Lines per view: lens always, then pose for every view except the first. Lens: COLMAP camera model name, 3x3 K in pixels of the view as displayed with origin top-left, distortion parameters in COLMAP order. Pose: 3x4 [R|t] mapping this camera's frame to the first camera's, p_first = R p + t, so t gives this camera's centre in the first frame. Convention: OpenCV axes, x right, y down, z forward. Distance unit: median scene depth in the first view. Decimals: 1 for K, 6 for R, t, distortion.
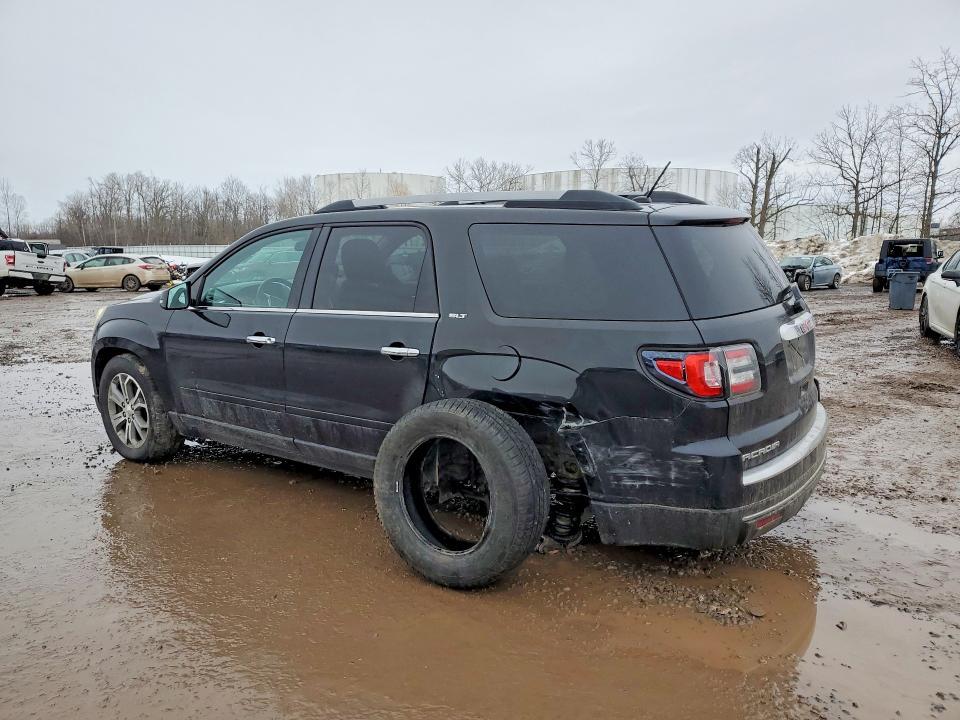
lens RADIAL K [[760.6, 0, 485.7], [0, 760.6, 359.9], [0, 0, 1]] dist [0.037190, 0.004539]
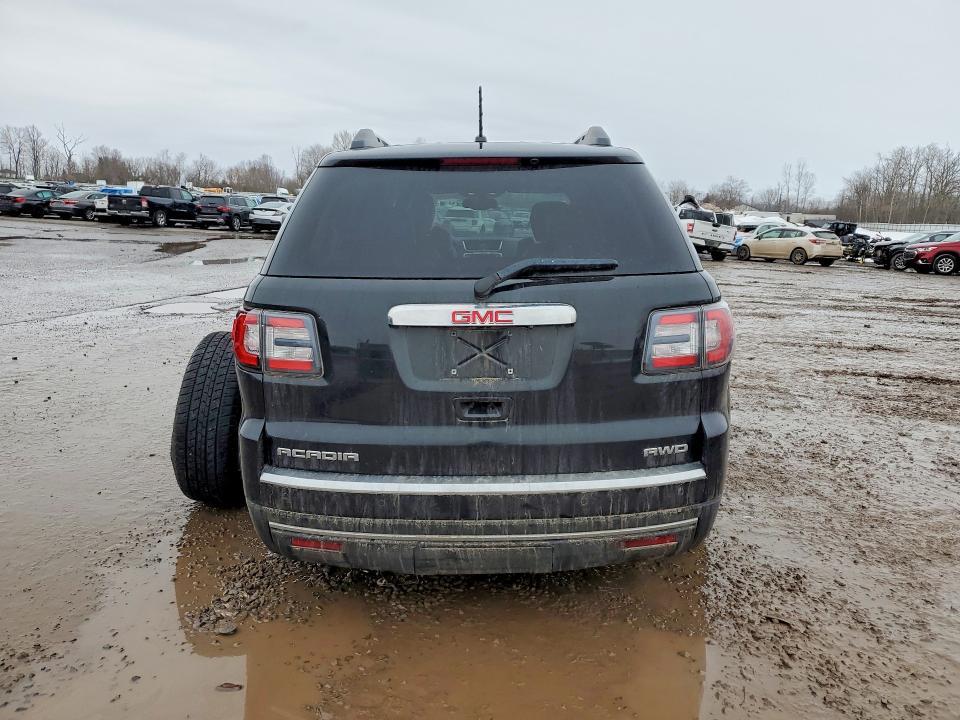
lens RADIAL K [[760.6, 0, 485.7], [0, 760.6, 359.9], [0, 0, 1]] dist [0.037190, 0.004539]
pose [[0.540984, 0.190422, -0.819192, 0.166233], [-0.168416, 0.978830, 0.116310, -0.014843], [0.823998, 0.075044, 0.561601, 0.107185]]
